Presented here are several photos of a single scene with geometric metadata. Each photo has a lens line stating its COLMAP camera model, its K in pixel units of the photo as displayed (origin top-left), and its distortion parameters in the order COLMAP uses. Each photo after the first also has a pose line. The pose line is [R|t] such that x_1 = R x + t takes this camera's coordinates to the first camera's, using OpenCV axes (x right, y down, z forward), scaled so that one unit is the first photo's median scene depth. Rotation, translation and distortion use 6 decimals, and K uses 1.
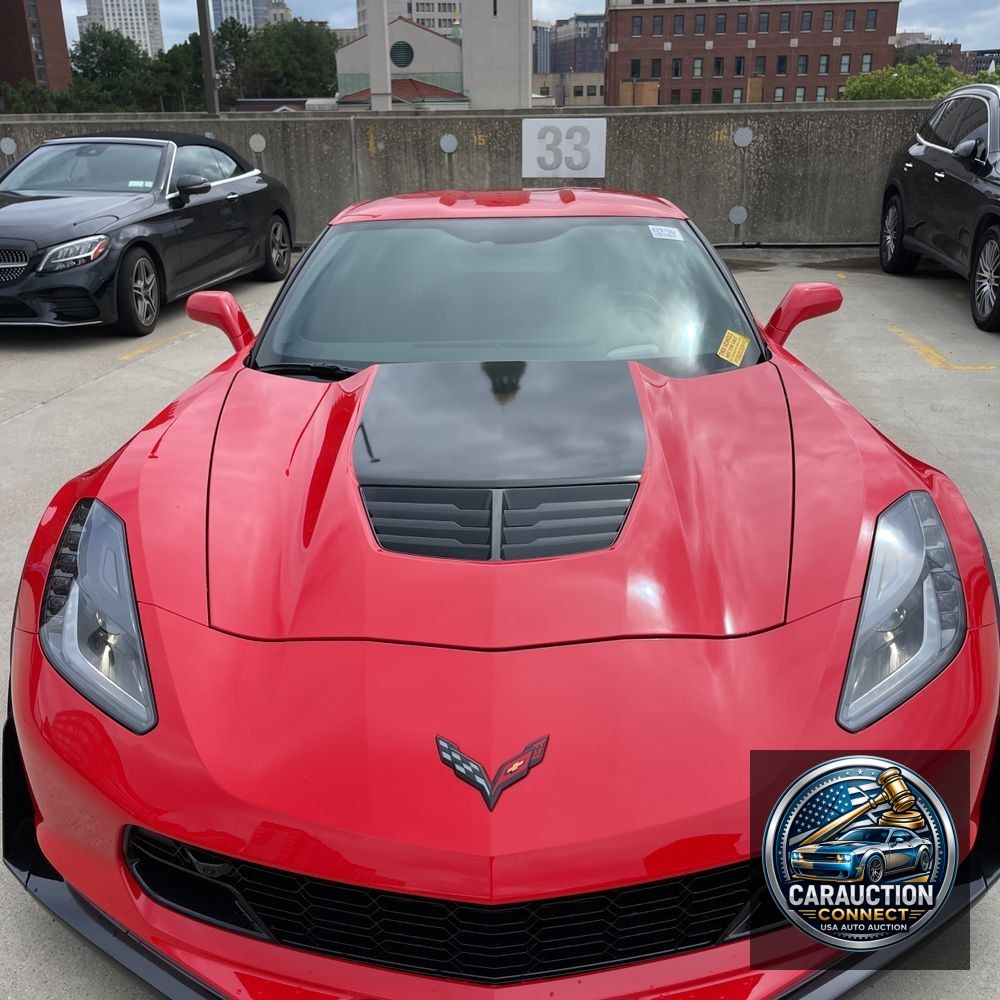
lens RADIAL K [[1013.6, 0, 500.0], [0, 1013.6, 500.0], [0, 0, 1]] dist [0.101863, -0.139790]
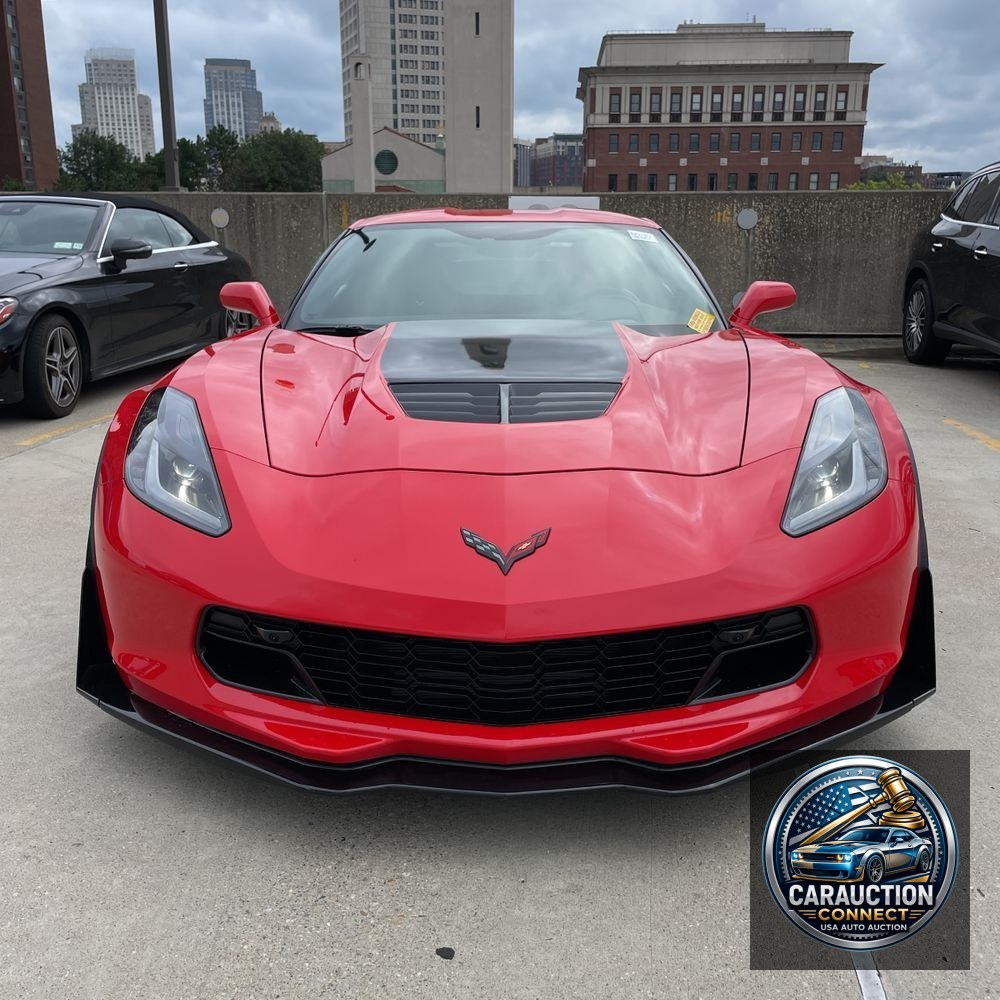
lens RADIAL K [[1013.6, 0, 500.0], [0, 1013.6, 500.0], [0, 0, 1]] dist [0.101863, -0.139790]
pose [[0.999719, 0.010646, 0.021193, -0.002488], [-0.008553, 0.995296, -0.096506, -0.010167], [-0.022121, 0.096298, 0.995107, 0.105530]]
